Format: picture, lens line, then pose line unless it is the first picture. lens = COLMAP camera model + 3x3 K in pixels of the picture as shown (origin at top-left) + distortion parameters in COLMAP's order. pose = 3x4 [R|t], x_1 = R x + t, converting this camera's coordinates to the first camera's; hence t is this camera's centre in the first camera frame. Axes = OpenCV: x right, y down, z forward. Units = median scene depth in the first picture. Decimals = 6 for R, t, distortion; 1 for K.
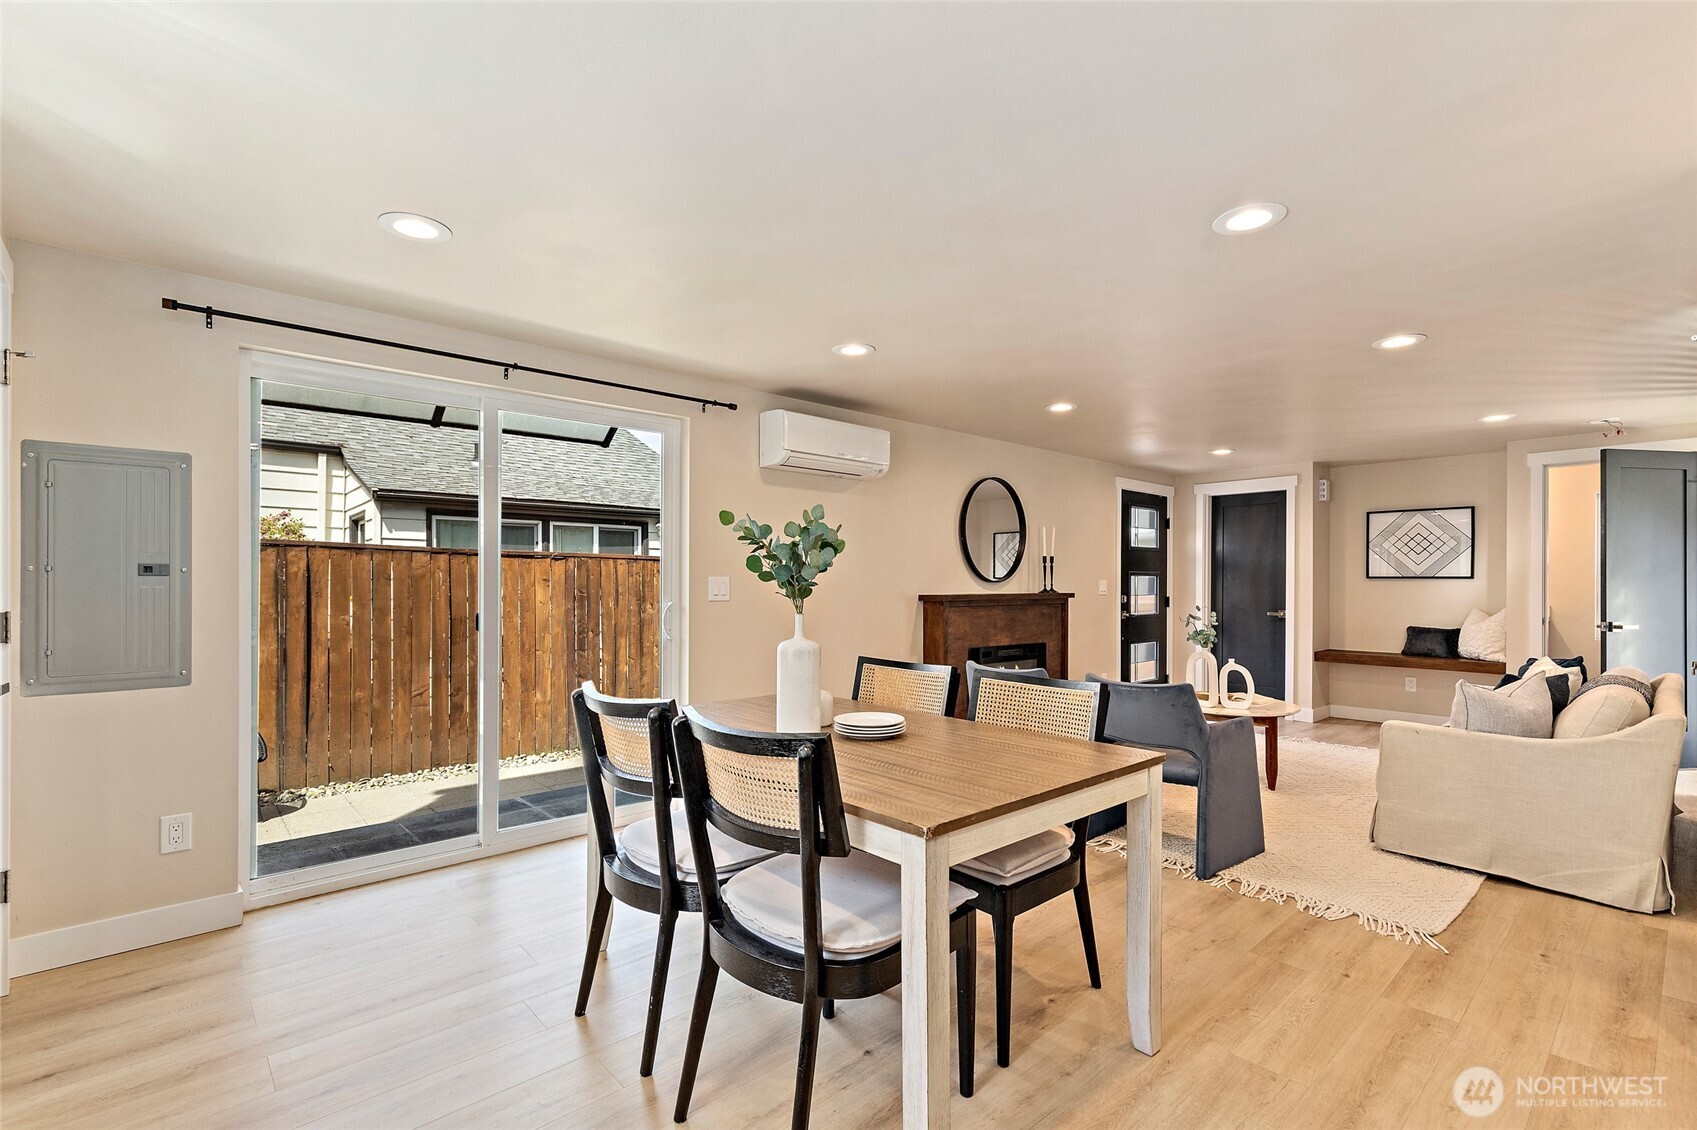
lens RADIAL K [[767.8, 0, 849.2], [0, 767.8, 582.1], [0, 0, 1]] dist [0.006290, -0.000563]
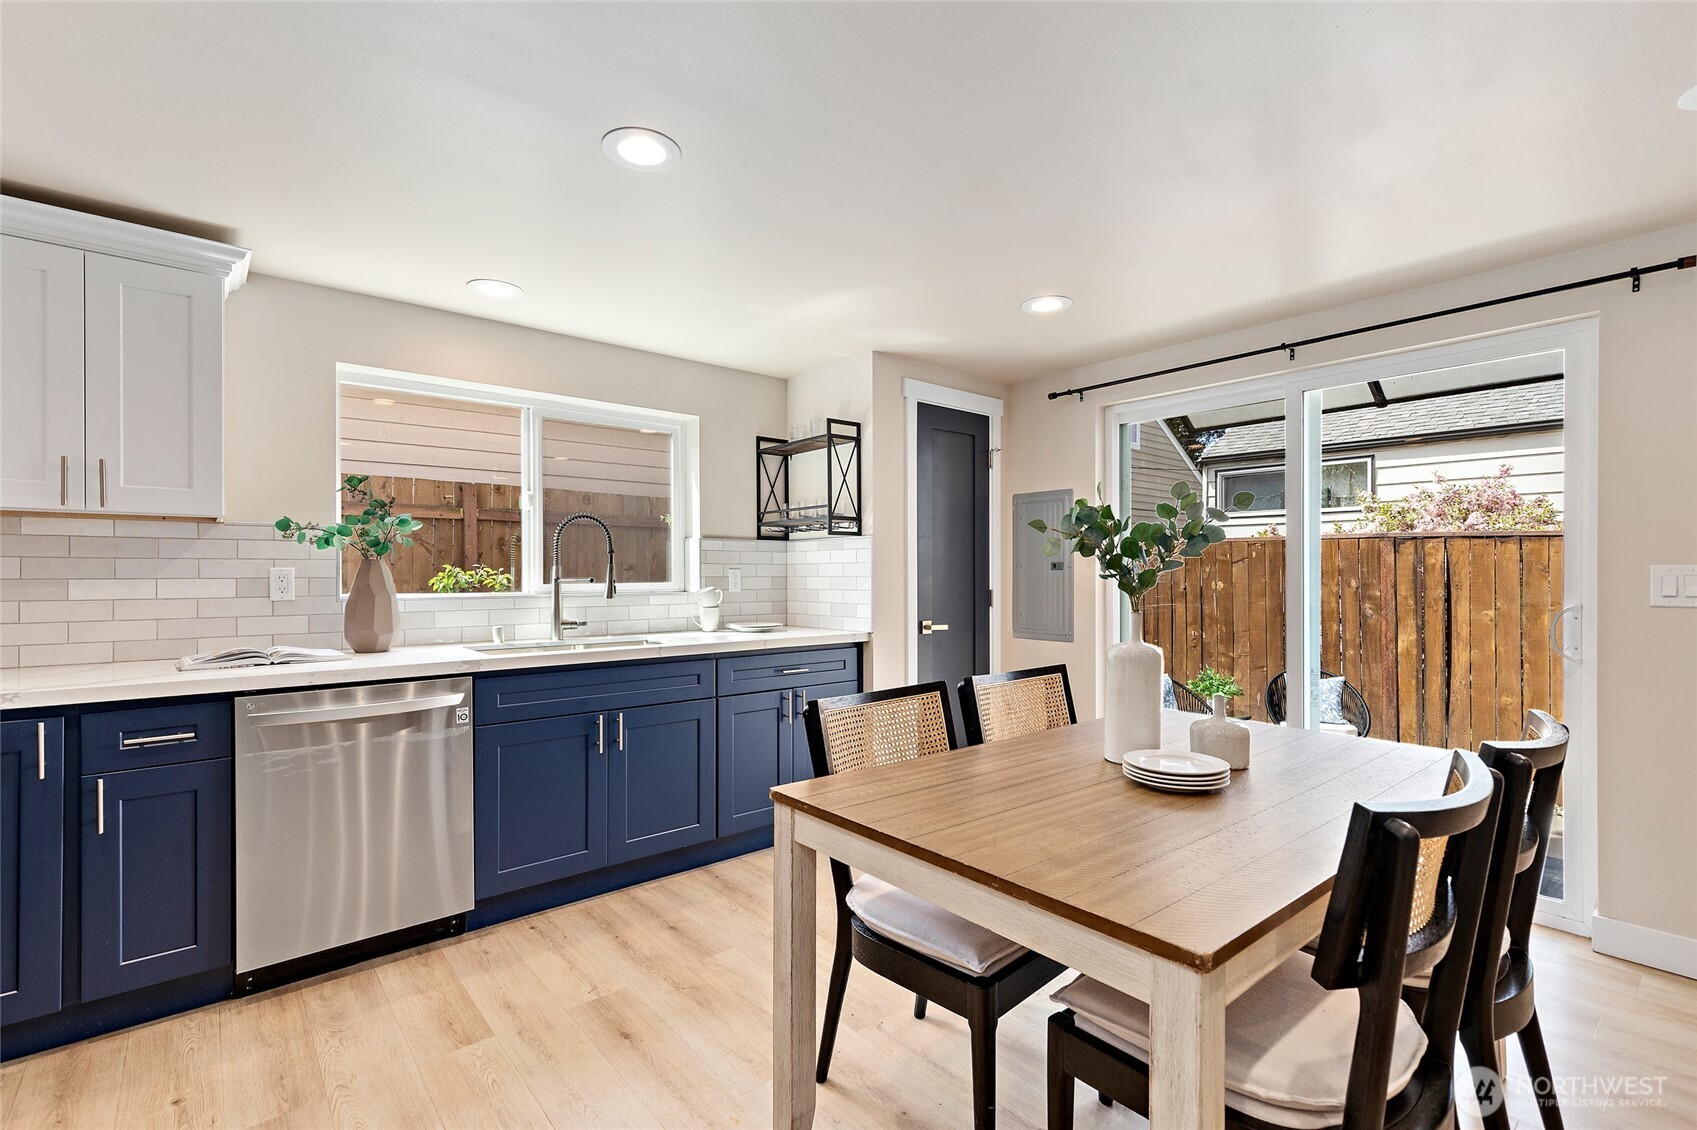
lens RADIAL K [[767.8, 0, 853.9], [0, 767.8, 573.2], [0, 0, 1]] dist [0.006290, -0.000563]
pose [[-0.031855, -0.001839, -0.999491, 0.279220], [-0.000204, 0.999998, -0.001833, 0.000712], [0.999492, 0.000146, -0.031855, 0.262841]]
